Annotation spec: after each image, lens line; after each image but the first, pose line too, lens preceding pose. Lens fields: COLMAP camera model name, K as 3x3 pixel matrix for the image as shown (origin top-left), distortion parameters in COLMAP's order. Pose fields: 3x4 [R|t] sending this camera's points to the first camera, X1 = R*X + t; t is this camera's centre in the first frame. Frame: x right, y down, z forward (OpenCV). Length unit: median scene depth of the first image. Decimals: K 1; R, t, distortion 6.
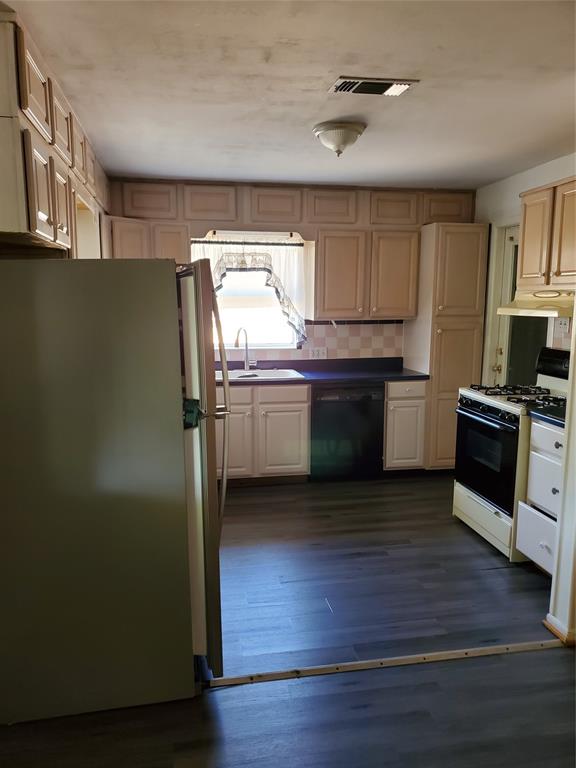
lens RADIAL K [[590.2, 0, 287.4], [0, 590.2, 400.5], [0, 0, 1]] dist [0.011089, 0.000603]
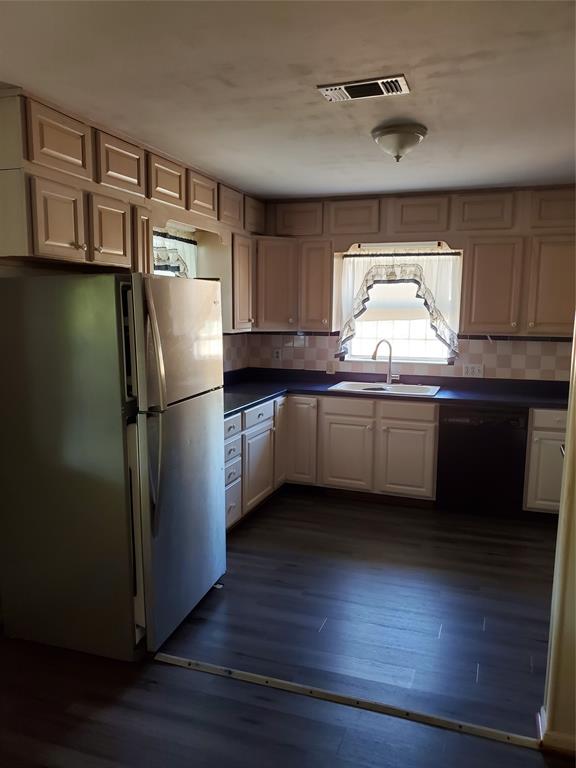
lens RADIAL K [[585.8, 0, 288.0], [0, 585.8, 384.0], [0, 0, 1]] dist [0.023008, -0.004001]
pose [[0.871481, 0.070817, -0.485289, 0.267112], [-0.092808, 0.995454, -0.021401, -0.014955], [0.481567, 0.063689, 0.874092, 0.074978]]
